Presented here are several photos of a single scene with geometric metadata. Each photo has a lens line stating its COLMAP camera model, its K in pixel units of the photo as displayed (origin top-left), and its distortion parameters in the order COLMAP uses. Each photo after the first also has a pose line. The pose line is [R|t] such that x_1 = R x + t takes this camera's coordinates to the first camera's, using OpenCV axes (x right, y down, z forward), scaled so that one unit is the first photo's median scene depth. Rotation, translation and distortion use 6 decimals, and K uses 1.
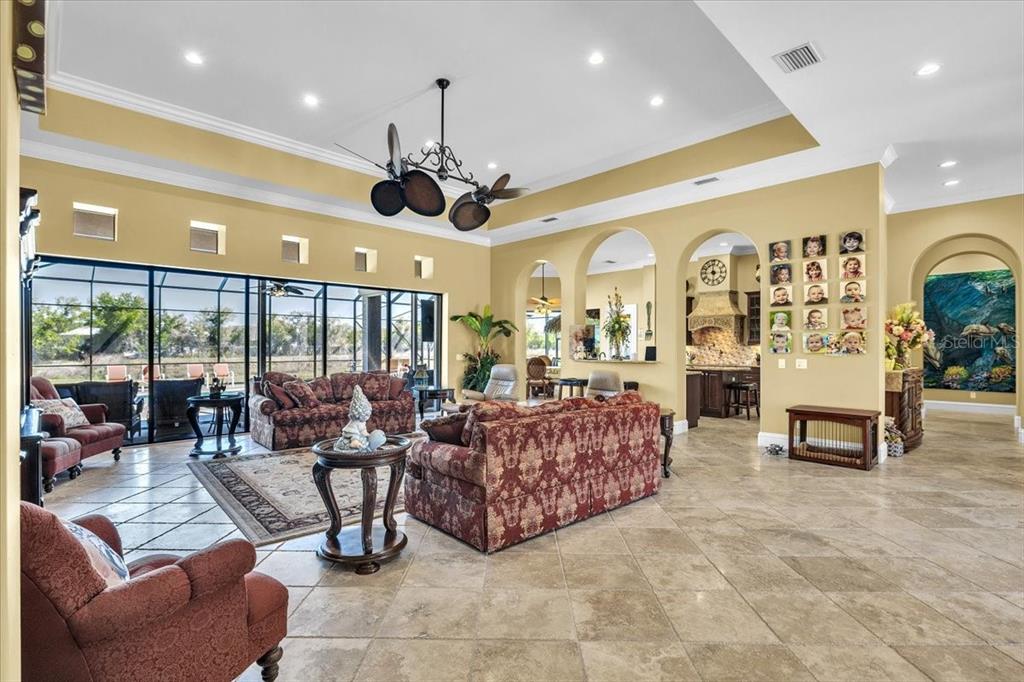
lens RADIAL K [[478.1, 0, 512.4], [0, 478.1, 347.0], [0, 0, 1]] dist [-0.001270, -0.000182]
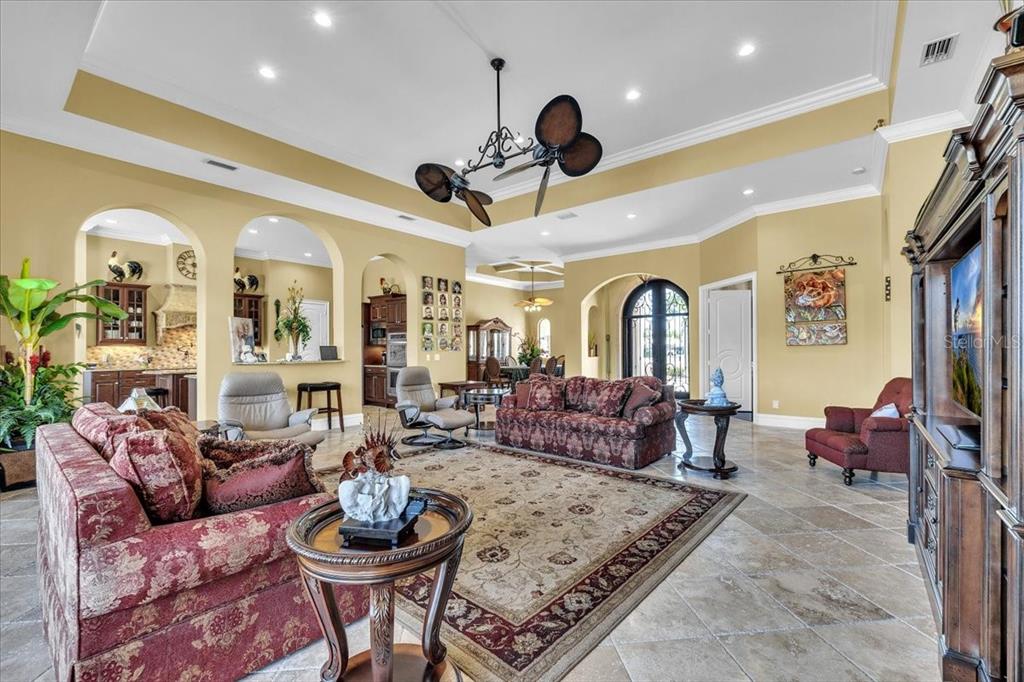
lens RADIAL K [[433.7, 0, 514.6], [0, 433.7, 346.9], [0, 0, 1]] dist [0.000382, 0.000034]
pose [[-0.118619, 0.001975, 0.992938, -0.868960], [0.004015, 0.999991, -0.001509, 0.004287], [-0.992932, 0.003808, -0.118626, 0.935428]]
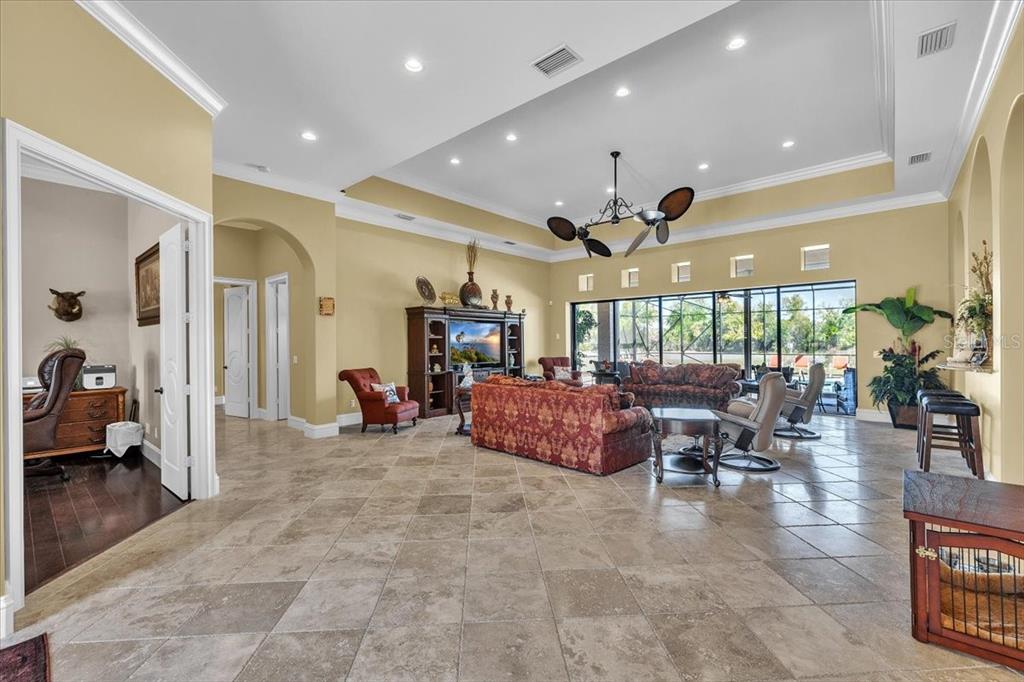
lens RADIAL K [[434.4, 0, 512.0], [0, 434.4, 341.0], [0, 0, 1]] dist [0.001146, -0.000020]
pose [[0.072831, -0.004127, -0.997336, 0.951763], [0.009115, 0.999952, -0.003472, -0.007440], [0.997303, -0.008838, 0.072865, 0.527258]]
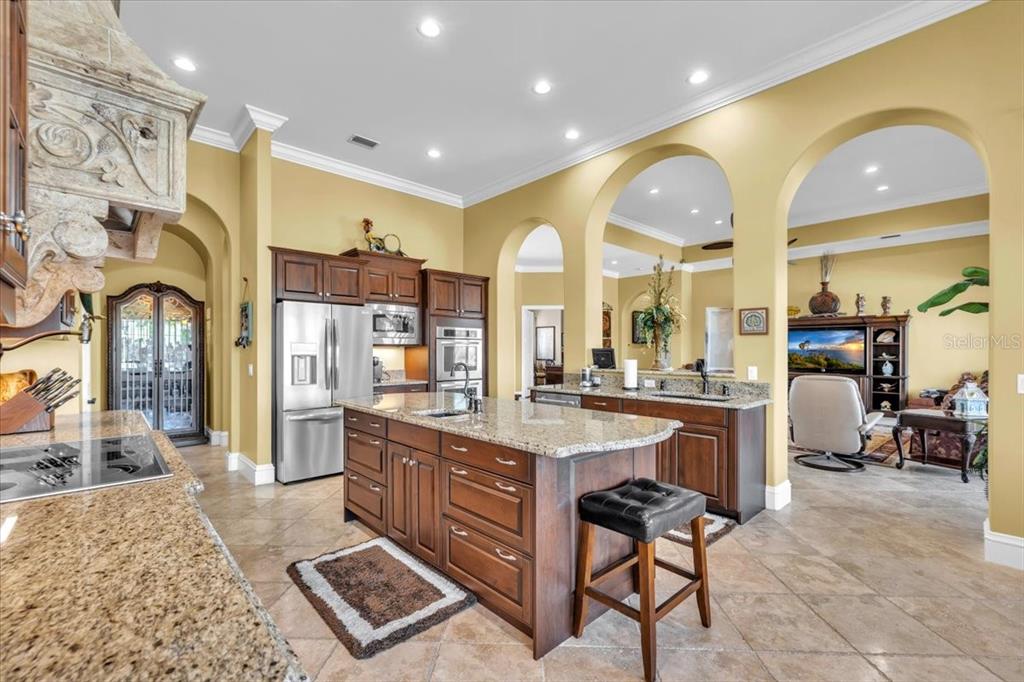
lens RADIAL K [[434.4, 0, 512.0], [0, 434.4, 341.0], [0, 0, 1]] dist [0.001146, -0.000020]
pose [[-0.999528, -0.005221, 0.030260, 0.522968], [-0.005943, 0.999699, -0.023810, 0.004380], [-0.030127, -0.023979, -0.999258, 2.109127]]
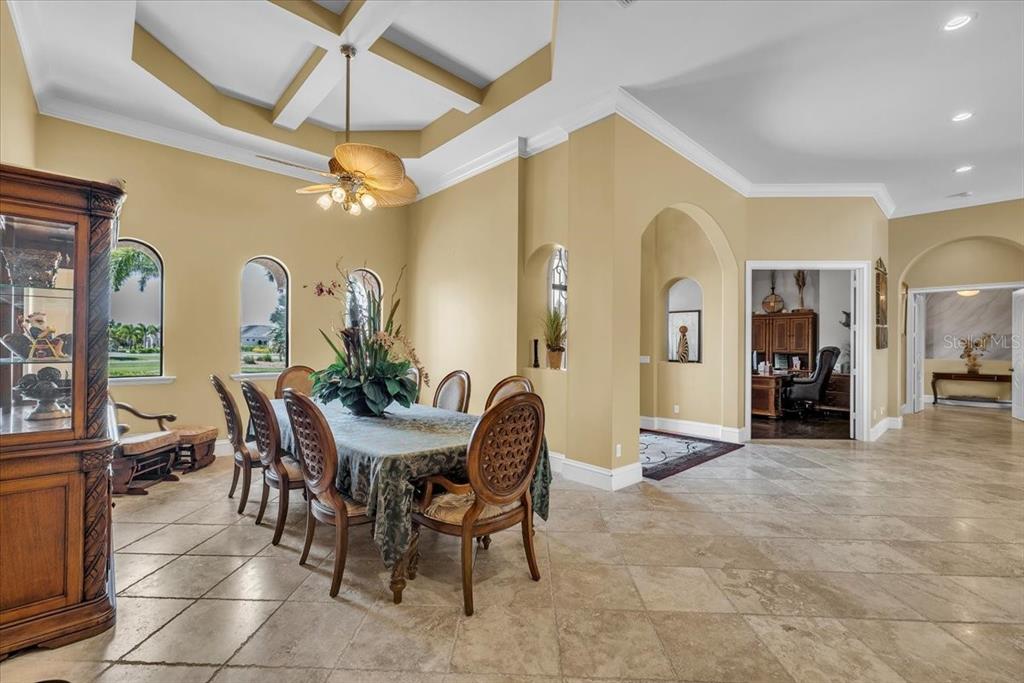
lens RADIAL K [[433.7, 0, 514.6], [0, 433.7, 347.4], [0, 0, 1]] dist [0.000382, 0.000034]
pose [[-0.999598, -0.008438, 0.027067, 1.074358], [-0.008452, 0.999964, -0.000423, 0.006707], [-0.027062, -0.000651, -0.999634, 1.174098]]
